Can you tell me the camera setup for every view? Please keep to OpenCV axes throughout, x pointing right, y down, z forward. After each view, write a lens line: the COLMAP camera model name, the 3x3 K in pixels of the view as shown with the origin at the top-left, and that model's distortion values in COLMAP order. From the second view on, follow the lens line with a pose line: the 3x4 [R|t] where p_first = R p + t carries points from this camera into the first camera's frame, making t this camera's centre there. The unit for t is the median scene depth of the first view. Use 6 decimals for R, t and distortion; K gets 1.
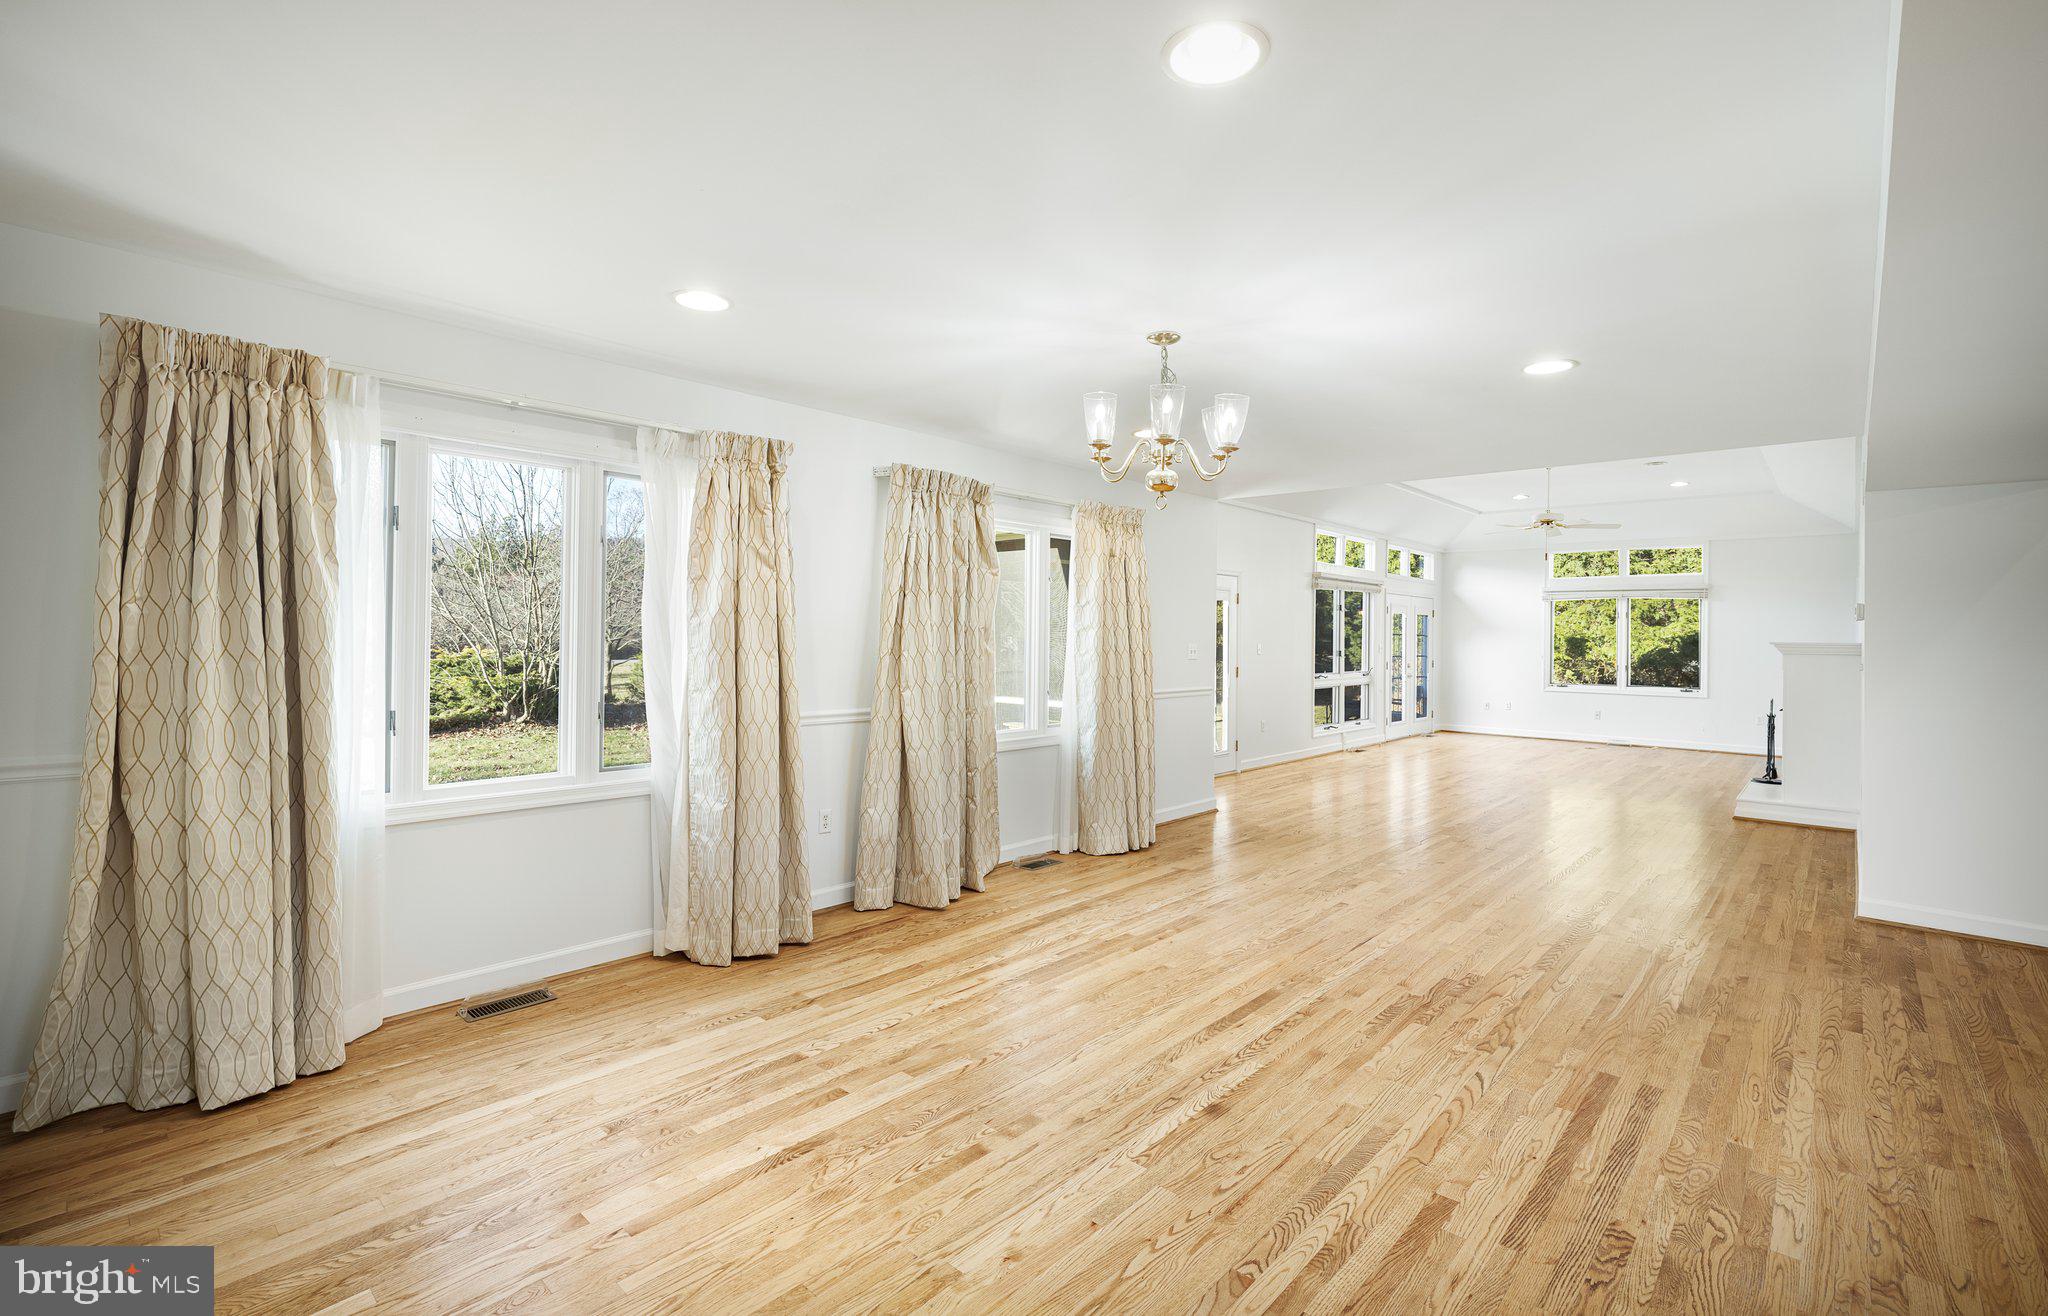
lens RADIAL K [[921.6, 0, 1035.1], [0, 921.6, 630.9], [0, 0, 1]] dist [-0.002027, 0.000519]
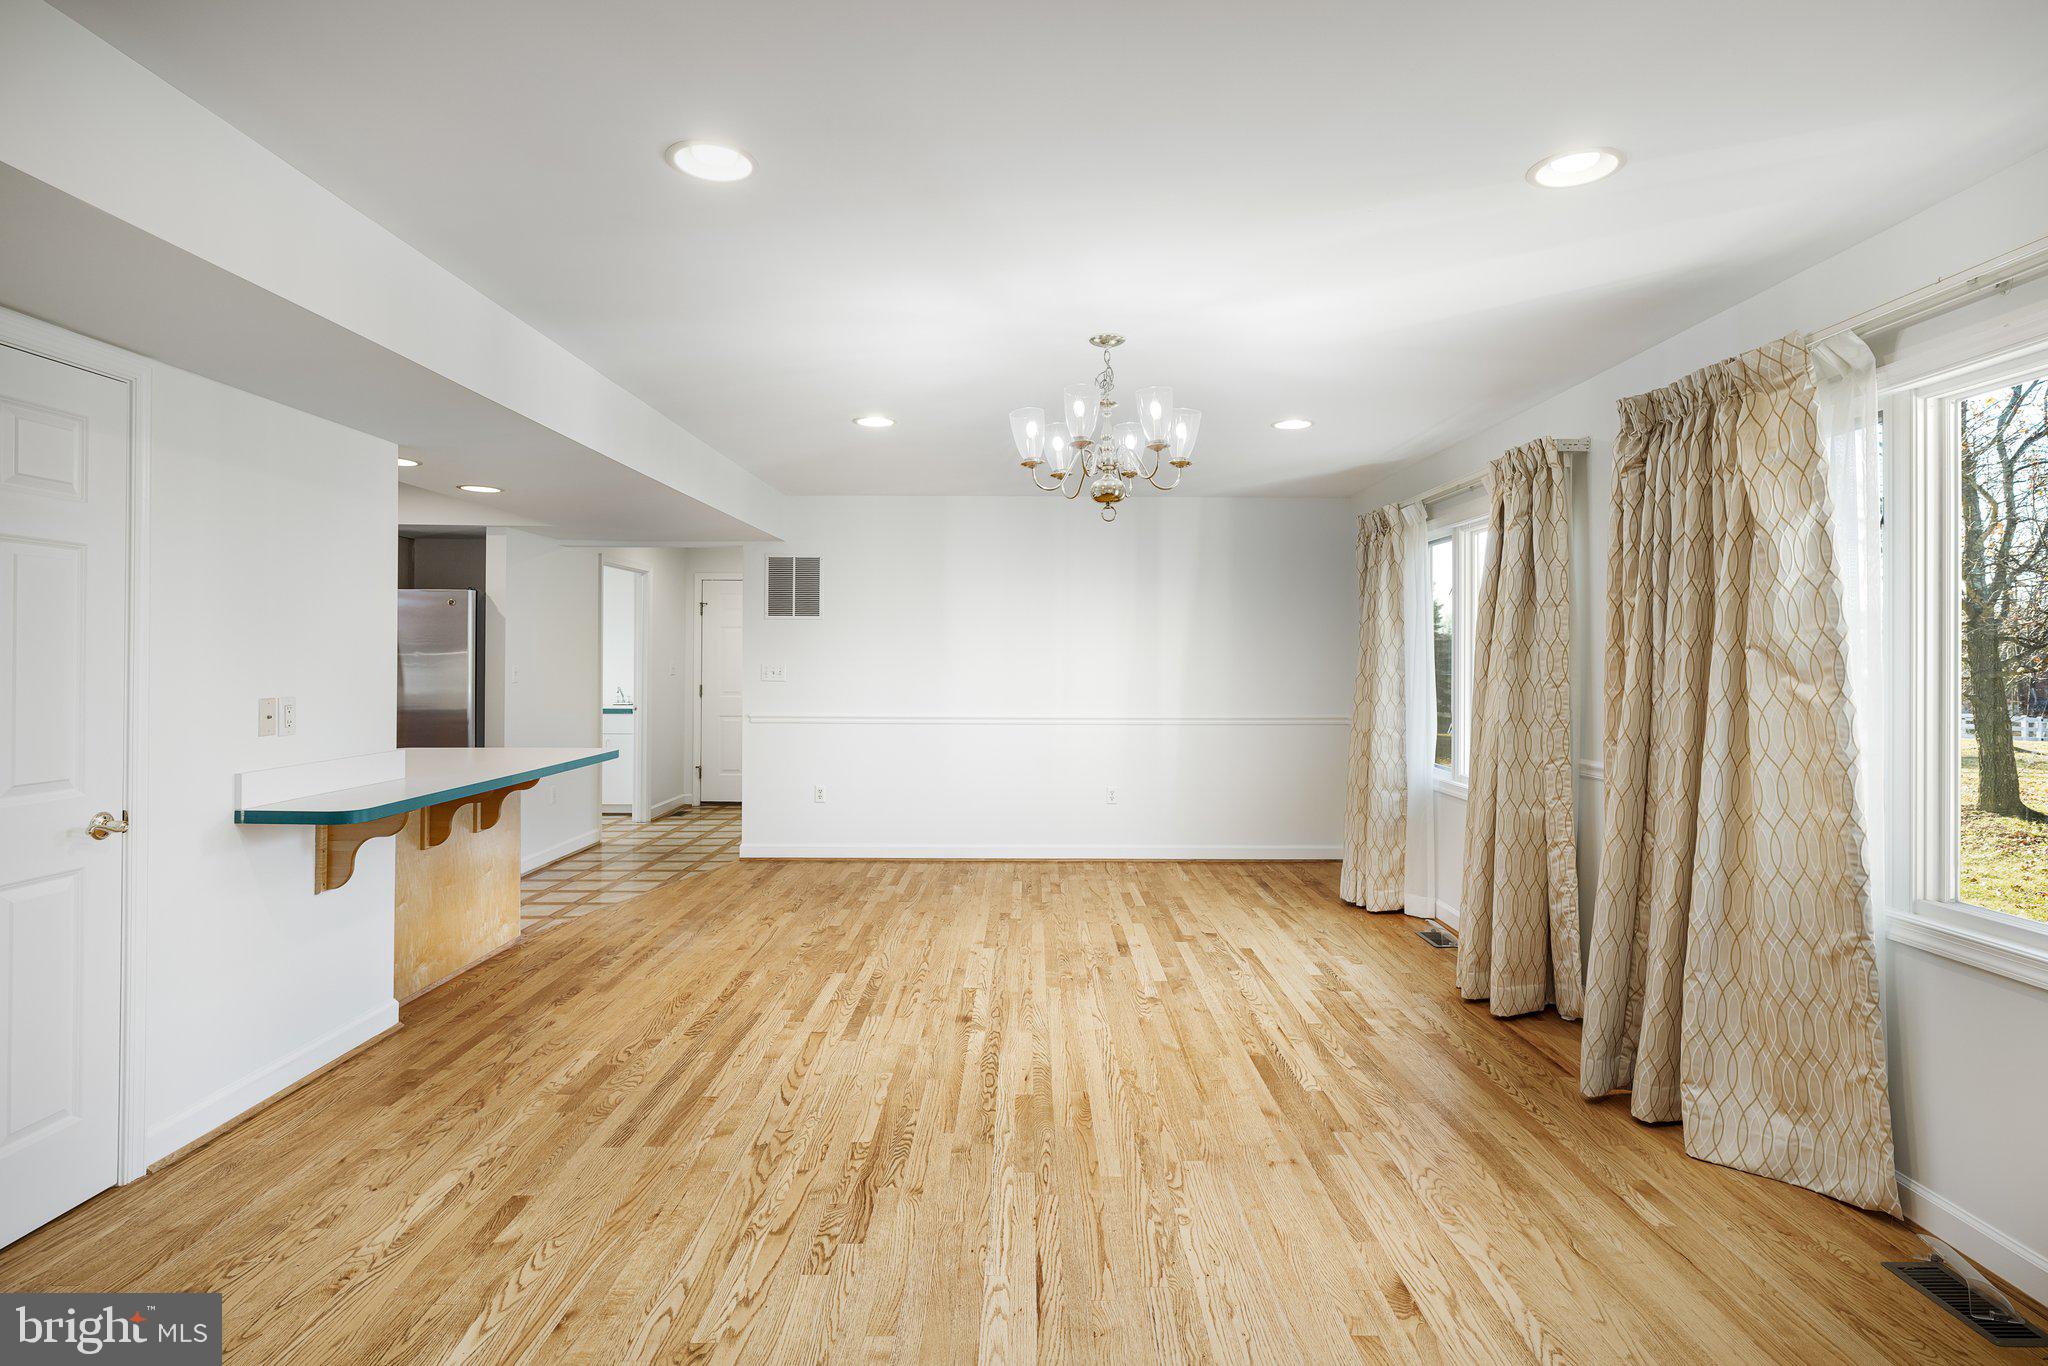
lens RADIAL K [[1024.6, 0, 1022.9], [0, 1024.6, 660.8], [0, 0, 1]] dist [0.000220, -0.000223]
pose [[-0.744459, -0.016468, -0.667465, 0.831719], [-0.011690, 0.999864, -0.011630, 0.020670], [0.667566, -0.000856, -0.744550, 1.599048]]
